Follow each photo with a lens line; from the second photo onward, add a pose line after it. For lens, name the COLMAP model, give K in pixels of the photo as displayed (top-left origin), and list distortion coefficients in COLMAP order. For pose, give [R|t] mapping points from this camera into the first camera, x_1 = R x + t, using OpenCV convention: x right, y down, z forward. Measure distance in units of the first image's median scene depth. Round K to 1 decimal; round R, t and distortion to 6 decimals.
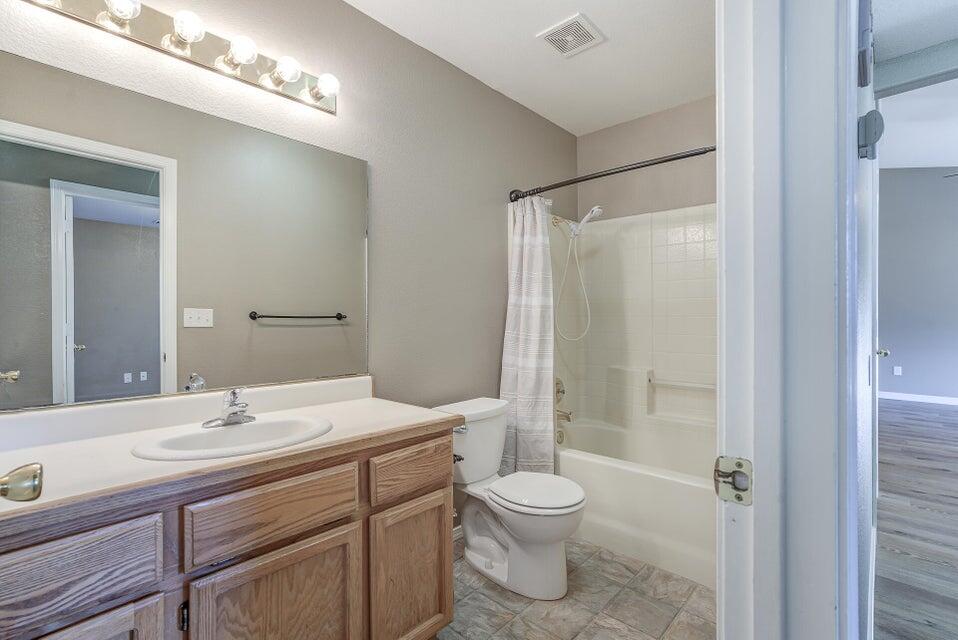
lens RADIAL K [[434.4, 0, 479.0], [0, 434.4, 320.0], [0, 0, 1]] dist [-0.001495, 0.000048]
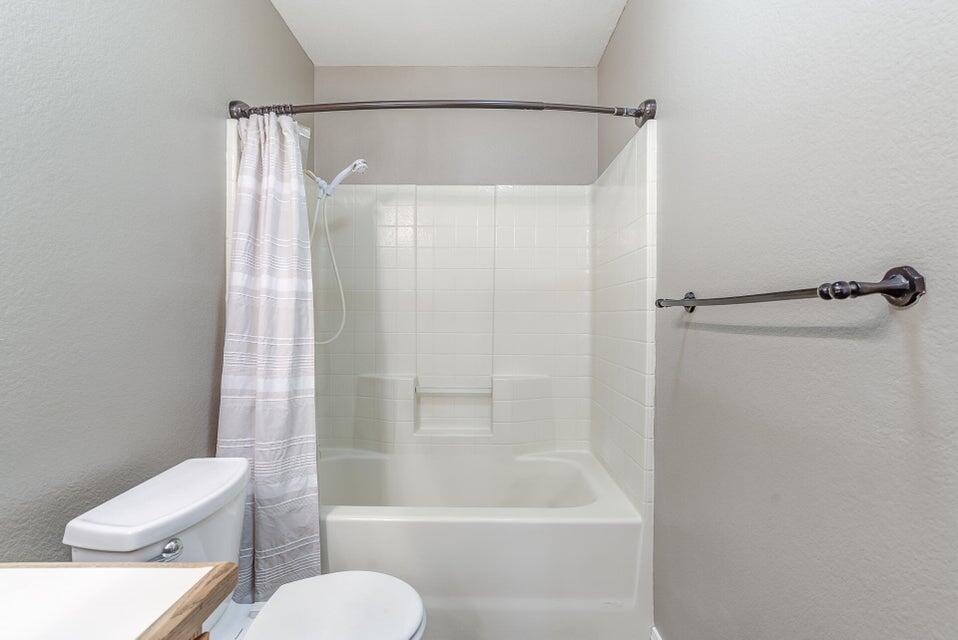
lens RADIAL K [[448.4, 0, 482.5], [0, 448.4, 314.7], [0, 0, 1]] dist [-0.032215, 0.028022]
pose [[0.740522, 0.004412, 0.672017, -0.087483], [-0.003971, 0.999990, -0.002190, 0.000009], [-0.672020, -0.001047, 0.740532, 0.333135]]
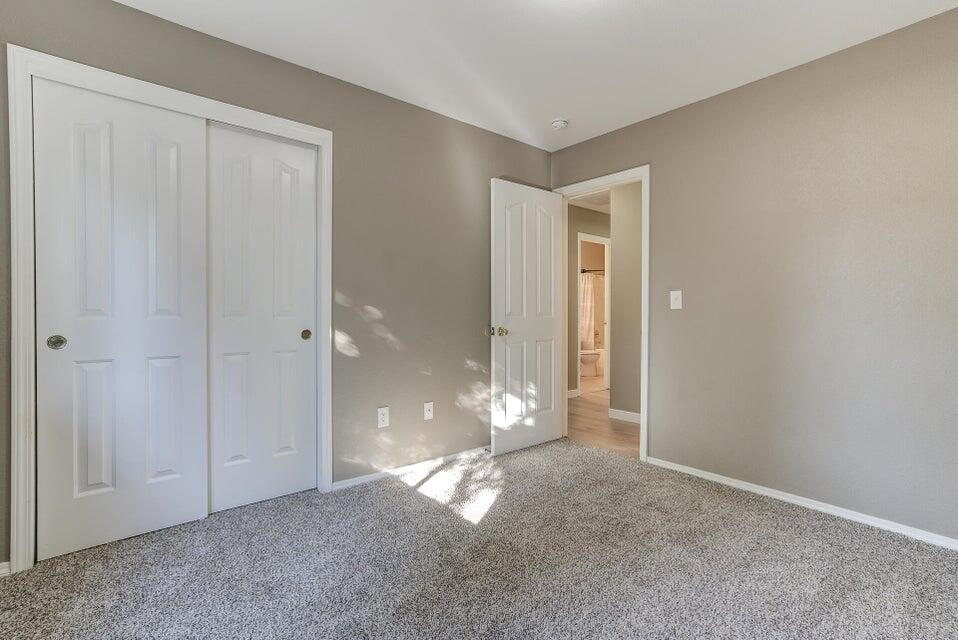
lens RADIAL K [[434.4, 0, 479.0], [0, 434.4, 320.0], [0, 0, 1]] dist [-0.001495, 0.000048]
pose [[0.993825, 0.007716, -0.110694, -0.339351], [-0.005911, 0.999844, 0.016630, 0.025858], [0.110805, -0.015873, 0.993715, -2.426156]]
